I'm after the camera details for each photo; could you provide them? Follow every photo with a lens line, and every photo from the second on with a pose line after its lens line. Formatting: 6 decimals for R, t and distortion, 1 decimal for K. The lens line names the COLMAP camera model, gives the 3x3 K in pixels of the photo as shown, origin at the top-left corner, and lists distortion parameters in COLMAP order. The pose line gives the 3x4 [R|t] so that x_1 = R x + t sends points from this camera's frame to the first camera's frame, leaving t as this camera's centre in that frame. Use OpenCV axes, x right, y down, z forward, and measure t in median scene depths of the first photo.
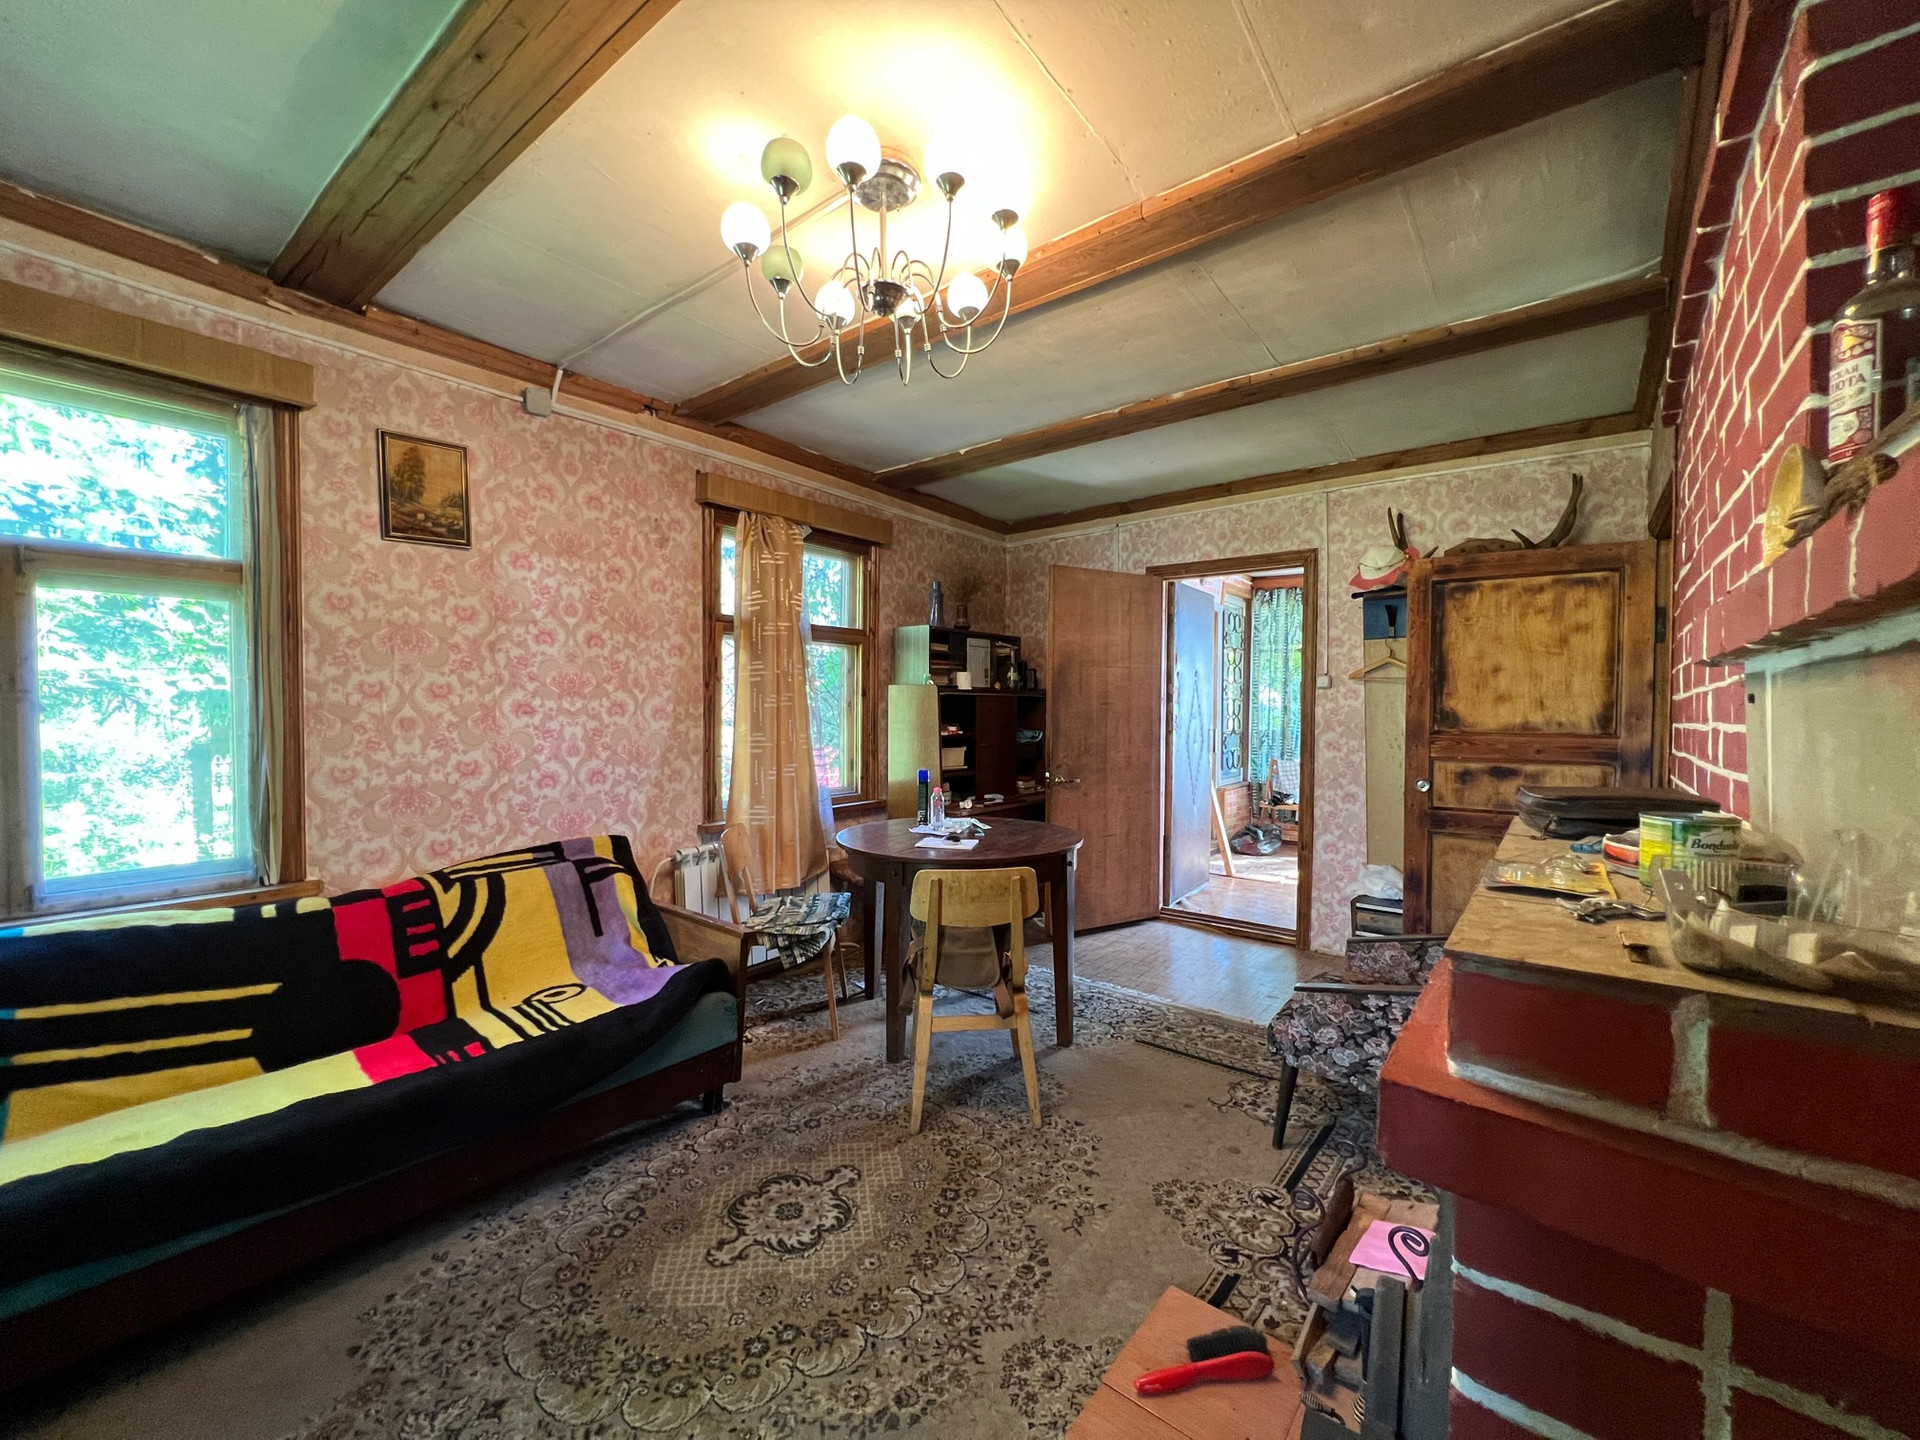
lens RADIAL K [[760.8, 0, 963.2], [0, 760.8, 720.1], [0, 0, 1]] dist [-0.001912, -0.001087]
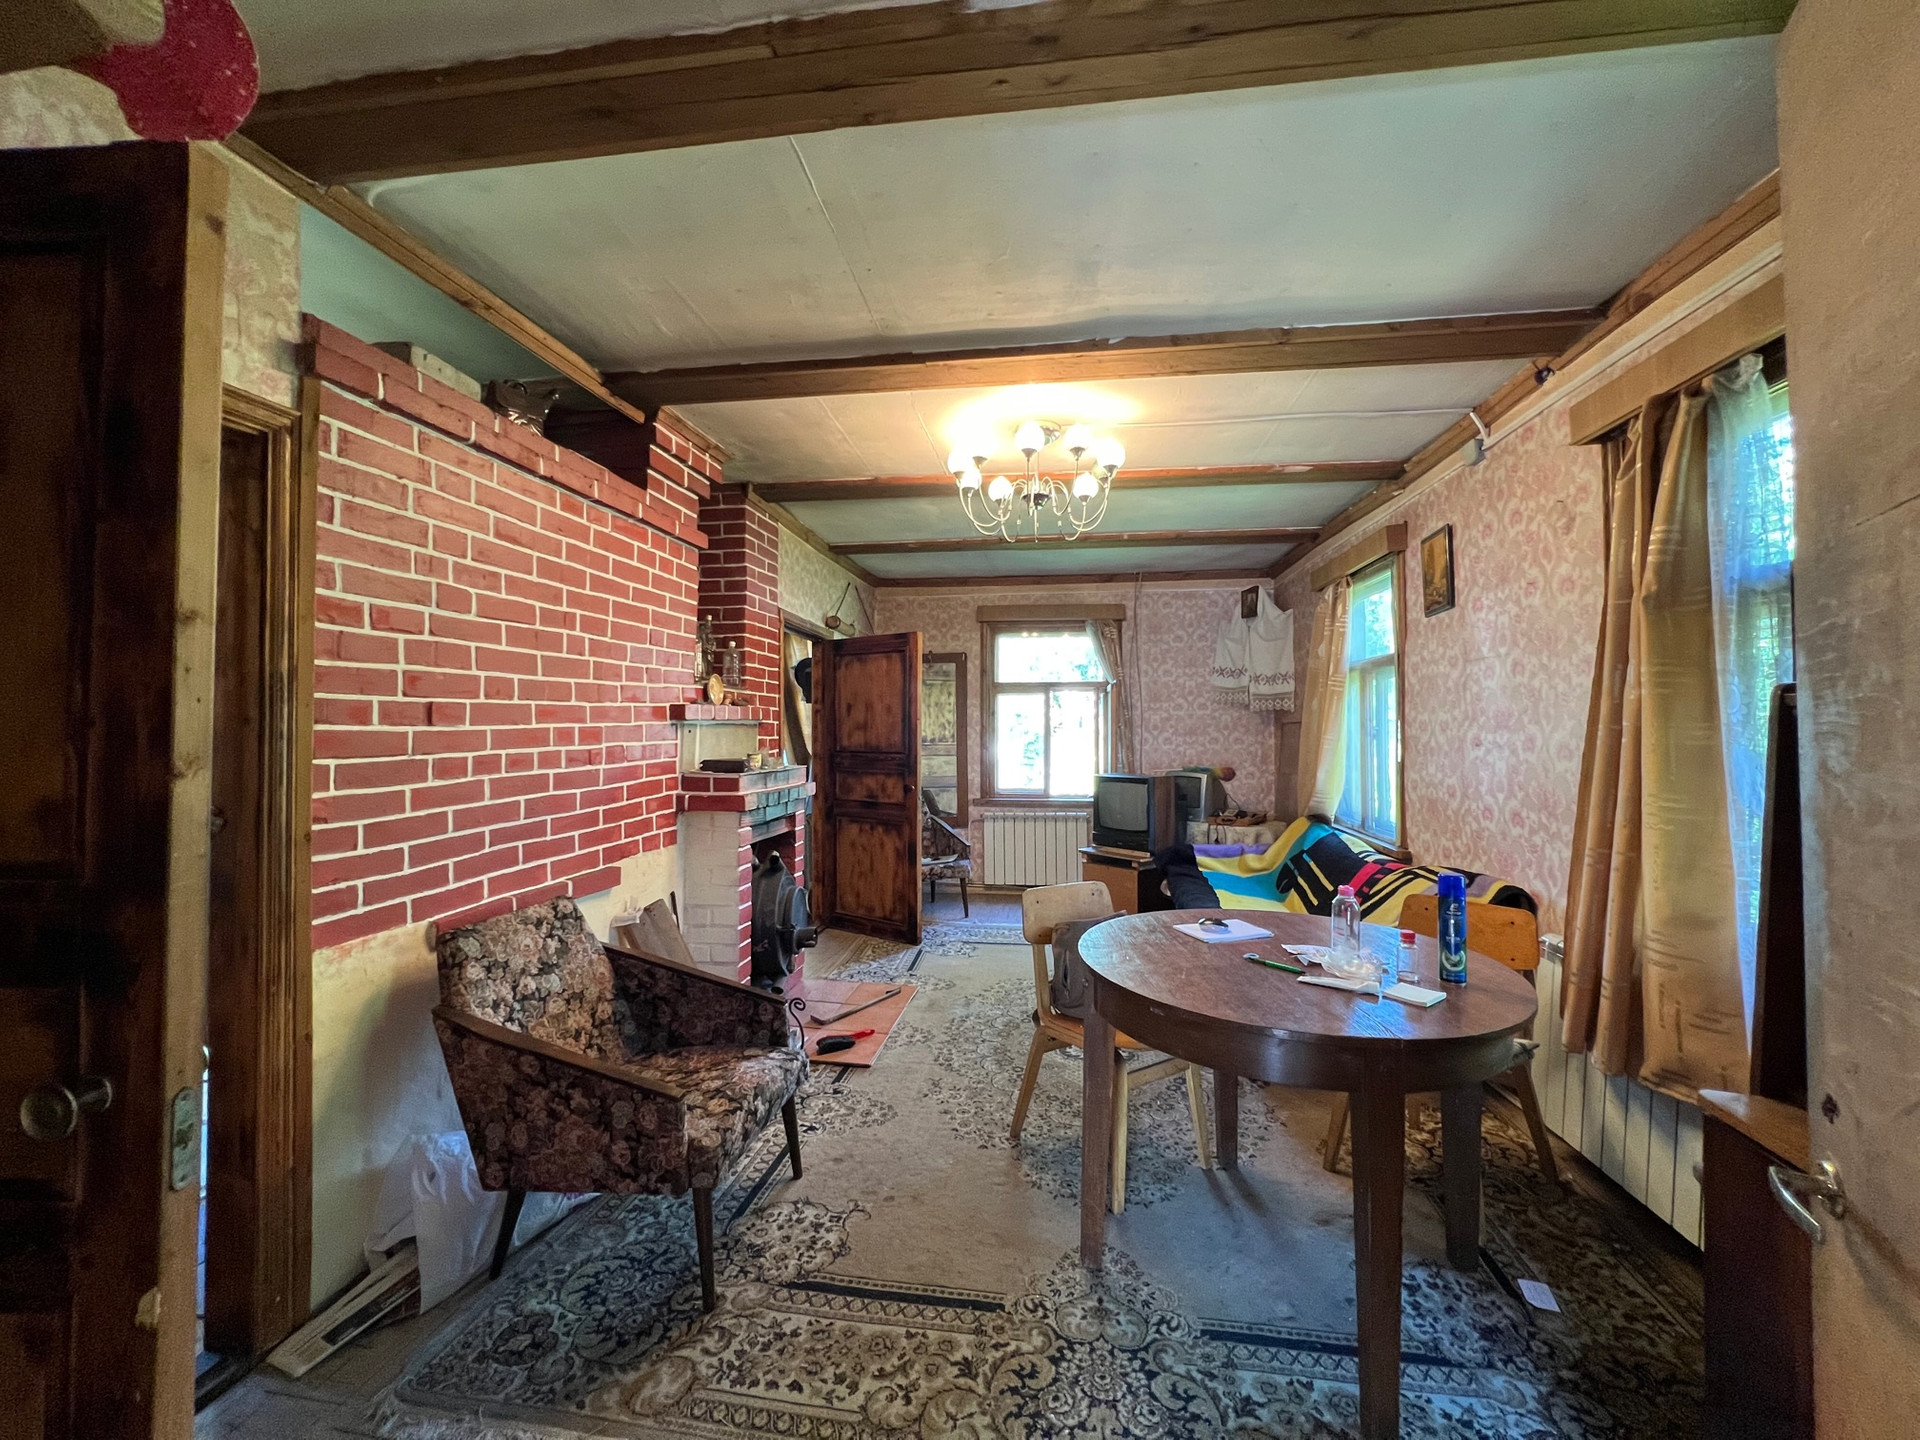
lens RADIAL K [[760.8, 0, 962.4], [0, 760.8, 718.6], [0, 0, 1]] dist [-0.001912, -0.001087]
pose [[-0.864942, -0.013418, -0.501692, 1.192822], [-0.013942, 0.999899, -0.002706, -0.072531], [0.501678, 0.004654, -0.865042, 3.196699]]
